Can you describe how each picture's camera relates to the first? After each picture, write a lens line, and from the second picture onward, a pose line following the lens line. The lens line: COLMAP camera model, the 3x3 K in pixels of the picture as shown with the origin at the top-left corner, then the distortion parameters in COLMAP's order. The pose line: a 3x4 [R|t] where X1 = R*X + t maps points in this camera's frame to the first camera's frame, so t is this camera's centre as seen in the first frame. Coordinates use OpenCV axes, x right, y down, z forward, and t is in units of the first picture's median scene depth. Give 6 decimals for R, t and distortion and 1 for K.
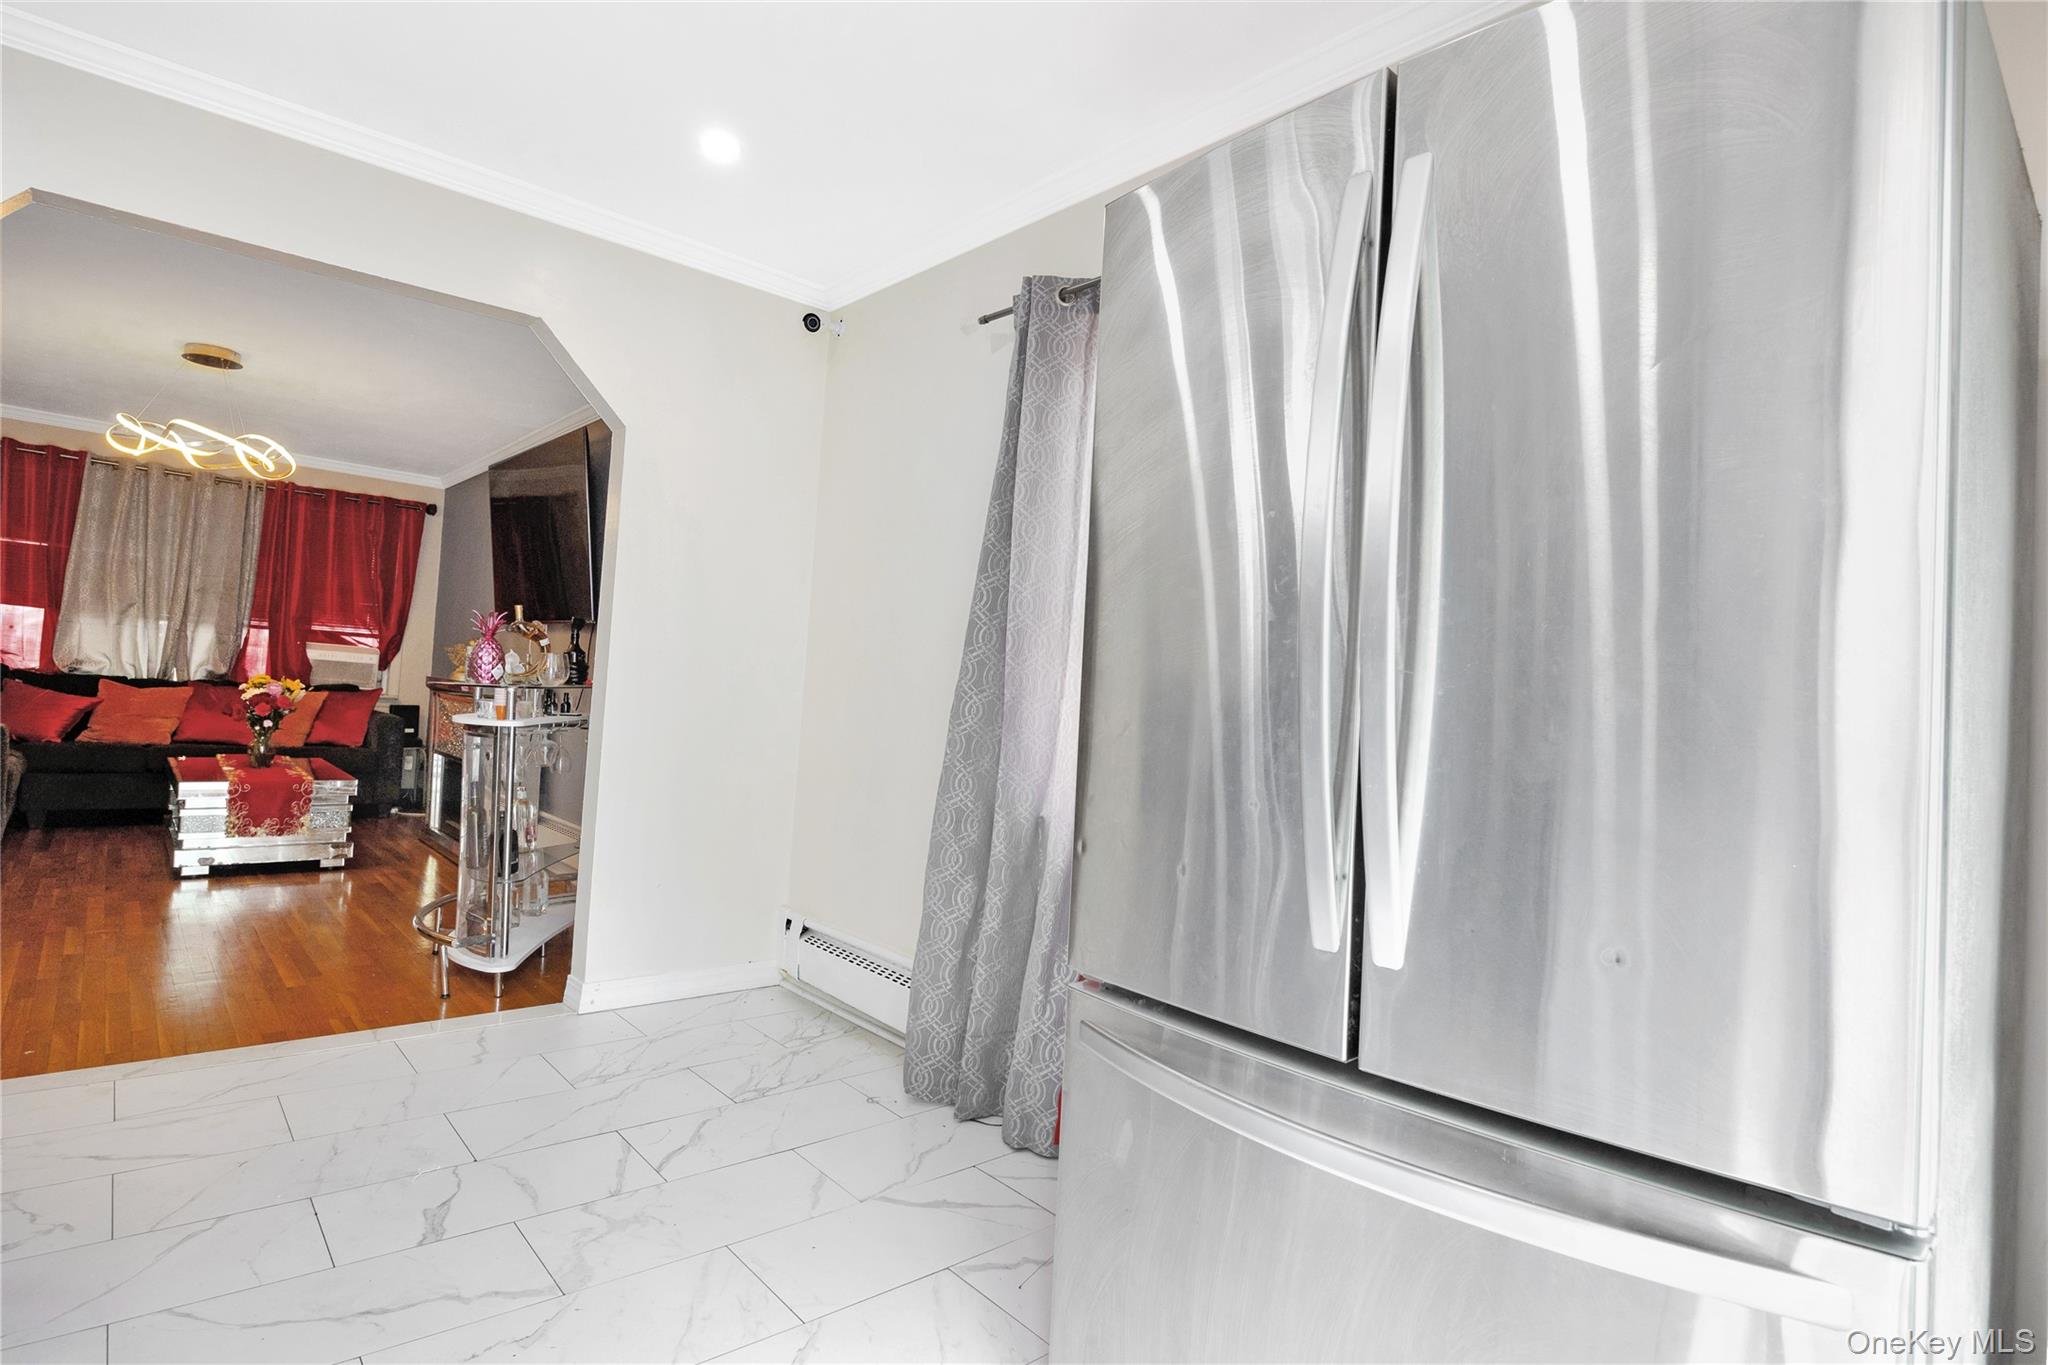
lens RADIAL K [[1036.5, 0, 1024.0], [0, 1036.5, 682.5], [0, 0, 1]] dist [-0.018530, -0.000168]
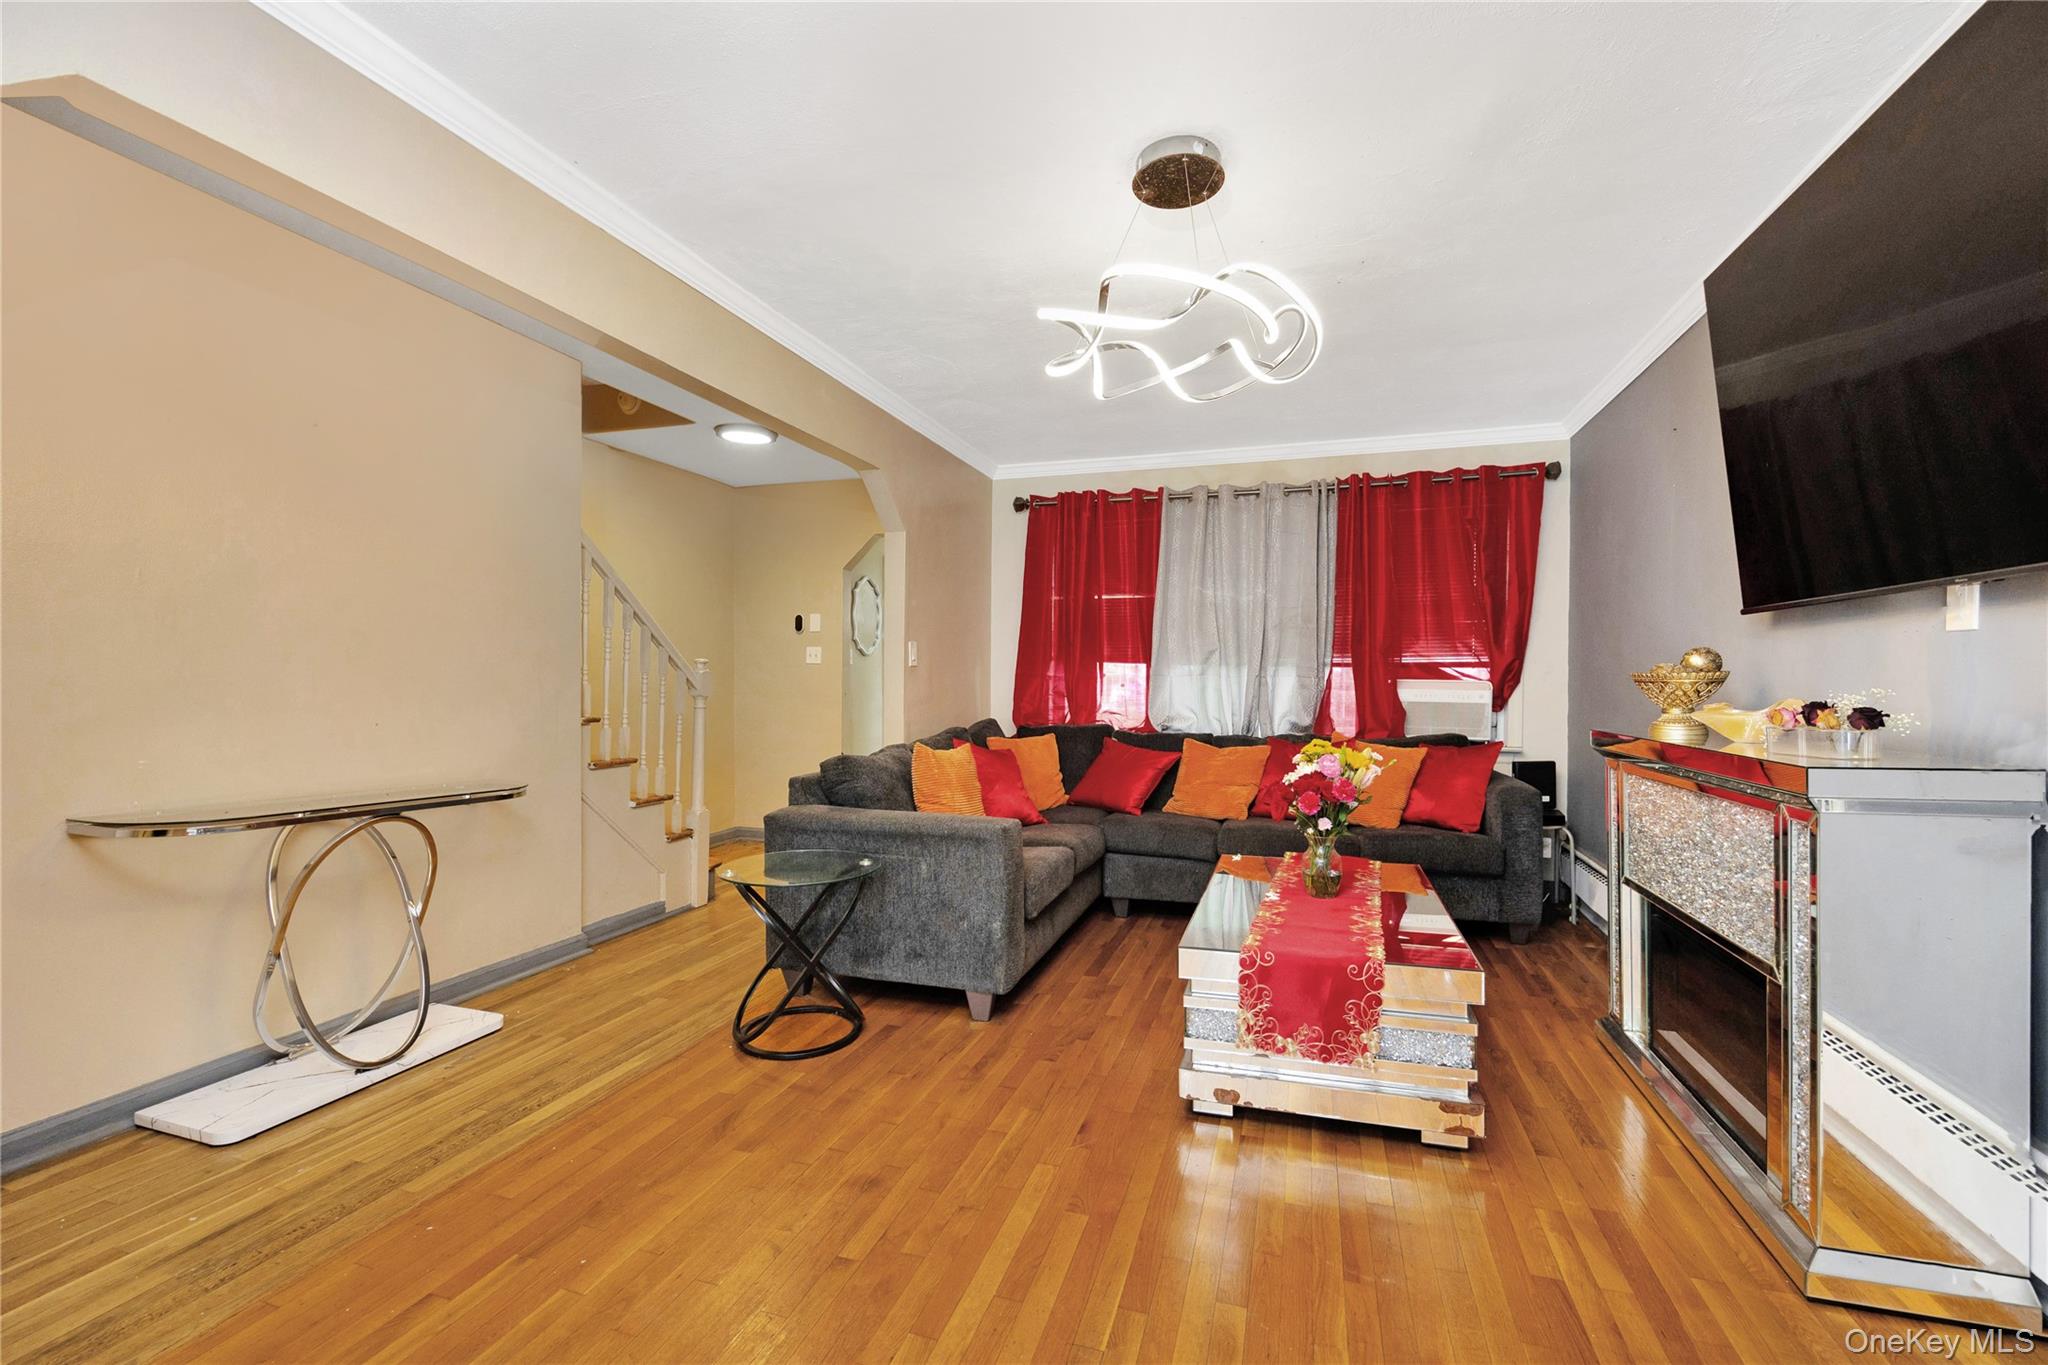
lens RADIAL K [[840.6, 0, 1036.9], [0, 840.6, 694.5], [0, 0, 1]] dist [-0.000880, -0.000033]
pose [[0.503397, -0.051161, -0.862540, -0.314384], [0.046595, 0.998400, -0.032026, -0.022050], [0.862798, -0.024068, 0.504975, 0.481681]]
